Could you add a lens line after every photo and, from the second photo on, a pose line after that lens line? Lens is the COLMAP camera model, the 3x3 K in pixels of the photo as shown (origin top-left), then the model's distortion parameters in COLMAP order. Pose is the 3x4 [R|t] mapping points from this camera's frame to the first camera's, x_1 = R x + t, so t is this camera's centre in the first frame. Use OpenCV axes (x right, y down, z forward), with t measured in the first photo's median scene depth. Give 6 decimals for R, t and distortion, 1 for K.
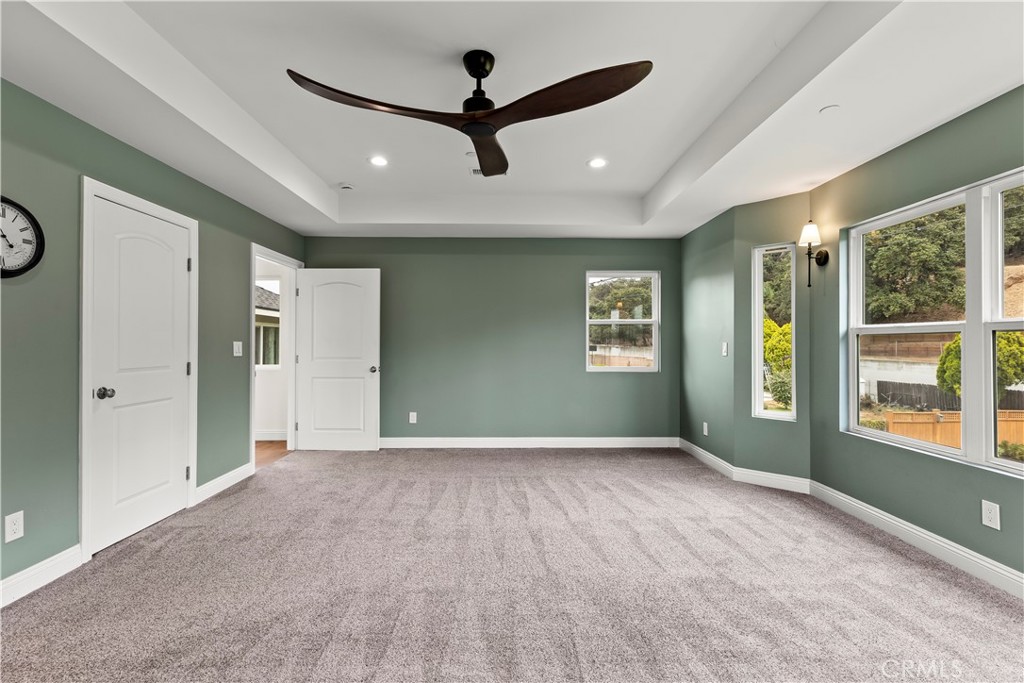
lens RADIAL K [[461.7, 0, 512.0], [0, 461.7, 342.3], [0, 0, 1]] dist [0.010938, -0.000998]
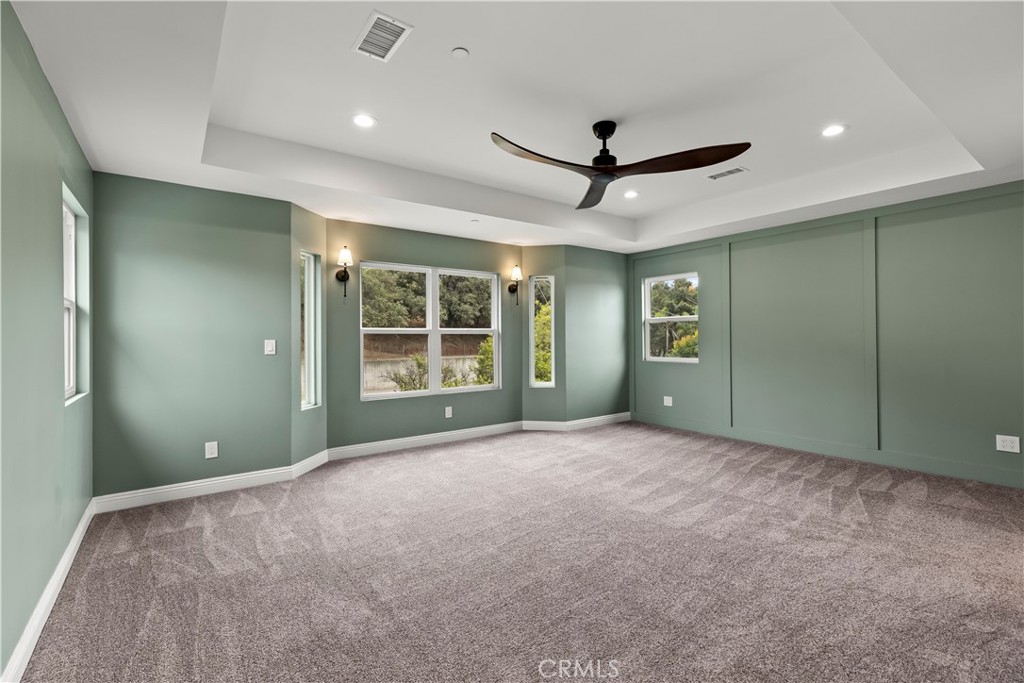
lens RADIAL K [[461.7, 0, 511.6], [0, 461.7, 337.5], [0, 0, 1]] dist [0.010938, -0.000998]
pose [[-0.576667, 0.003287, 0.816973, -0.102121], [0.005968, 0.999982, 0.000189, -0.000334], [-0.816958, 0.004984, -0.576676, 0.202479]]
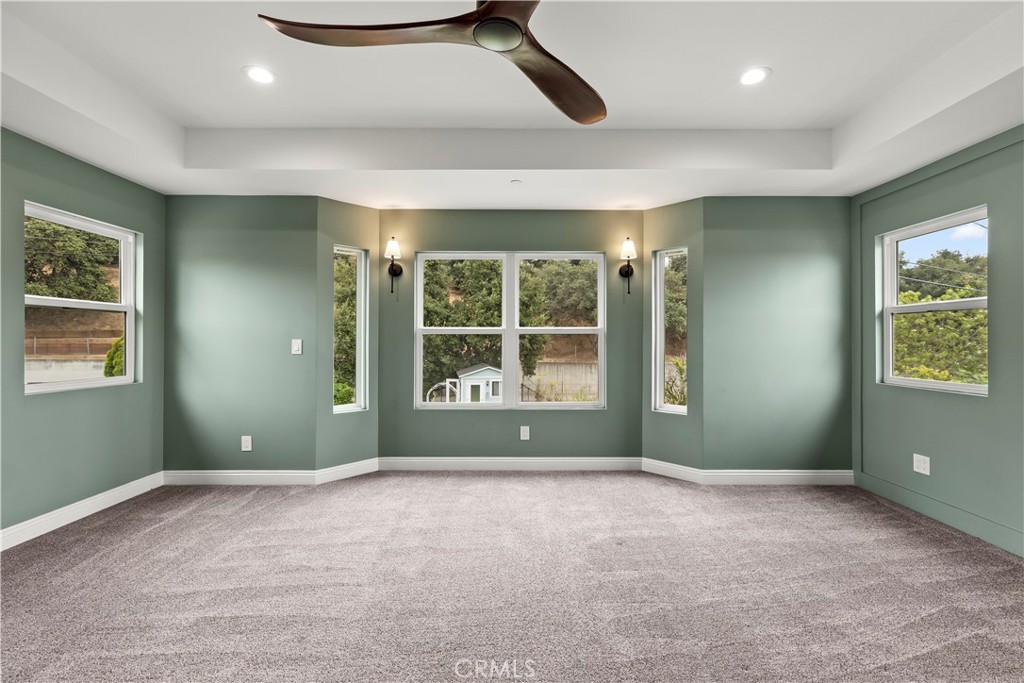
lens RADIAL K [[461.7, 0, 515.4], [0, 461.7, 339.7], [0, 0, 1]] dist [0.010938, -0.000998]
pose [[0.017419, 0.000353, 0.999848, -0.078882], [-0.003247, 0.999995, -0.000296, -0.000018], [-0.999843, -0.003242, 0.017420, 0.098278]]
